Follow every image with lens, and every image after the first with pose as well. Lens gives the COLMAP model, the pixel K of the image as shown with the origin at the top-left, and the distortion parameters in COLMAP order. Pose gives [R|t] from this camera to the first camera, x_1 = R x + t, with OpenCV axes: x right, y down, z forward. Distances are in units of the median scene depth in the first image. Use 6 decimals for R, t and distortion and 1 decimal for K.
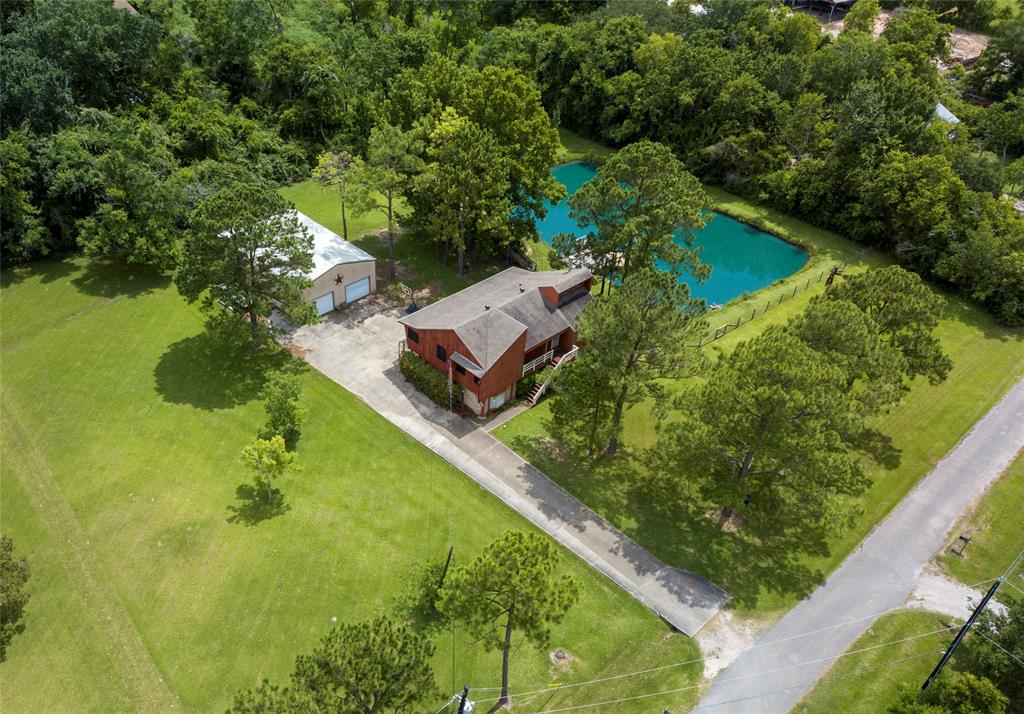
lens RADIAL K [[894.1, 0, 511.4], [0, 894.1, 357.1], [0, 0, 1]] dist [0.003575, -0.005046]
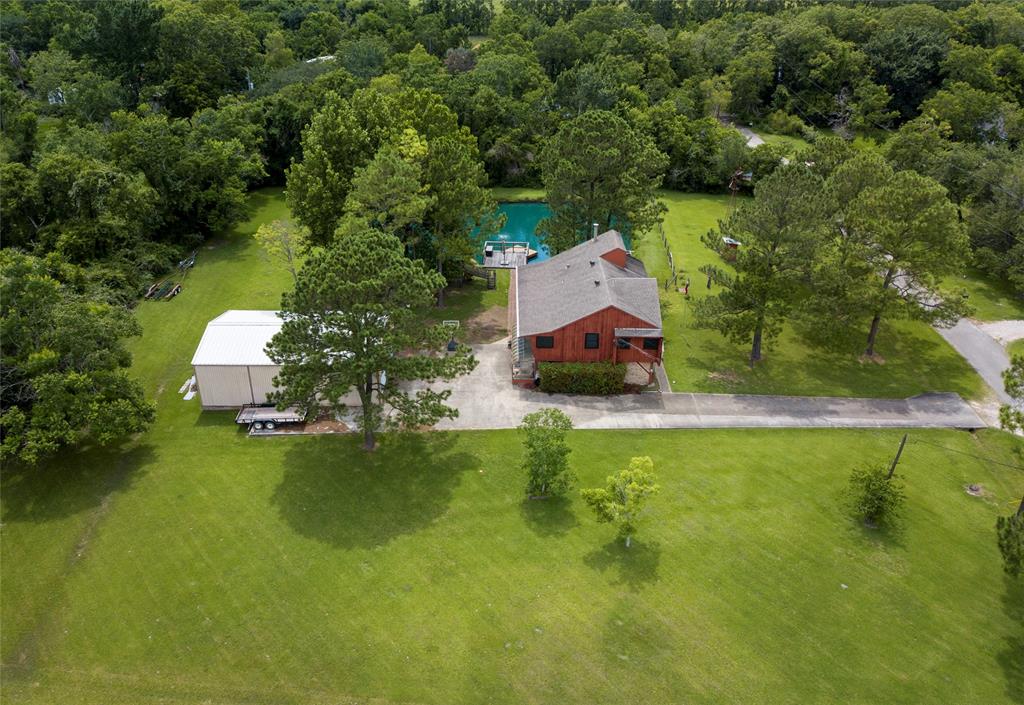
lens RADIAL K [[789.2, 0, 515.4], [0, 789.2, 352.0], [0, 0, 1]] dist [-0.010203, 0.000062]
pose [[0.709546, -0.384207, 0.590703, -0.681915], [0.448536, 0.892782, 0.041909, -0.071088], [-0.543471, 0.235215, 0.805800, 0.442783]]
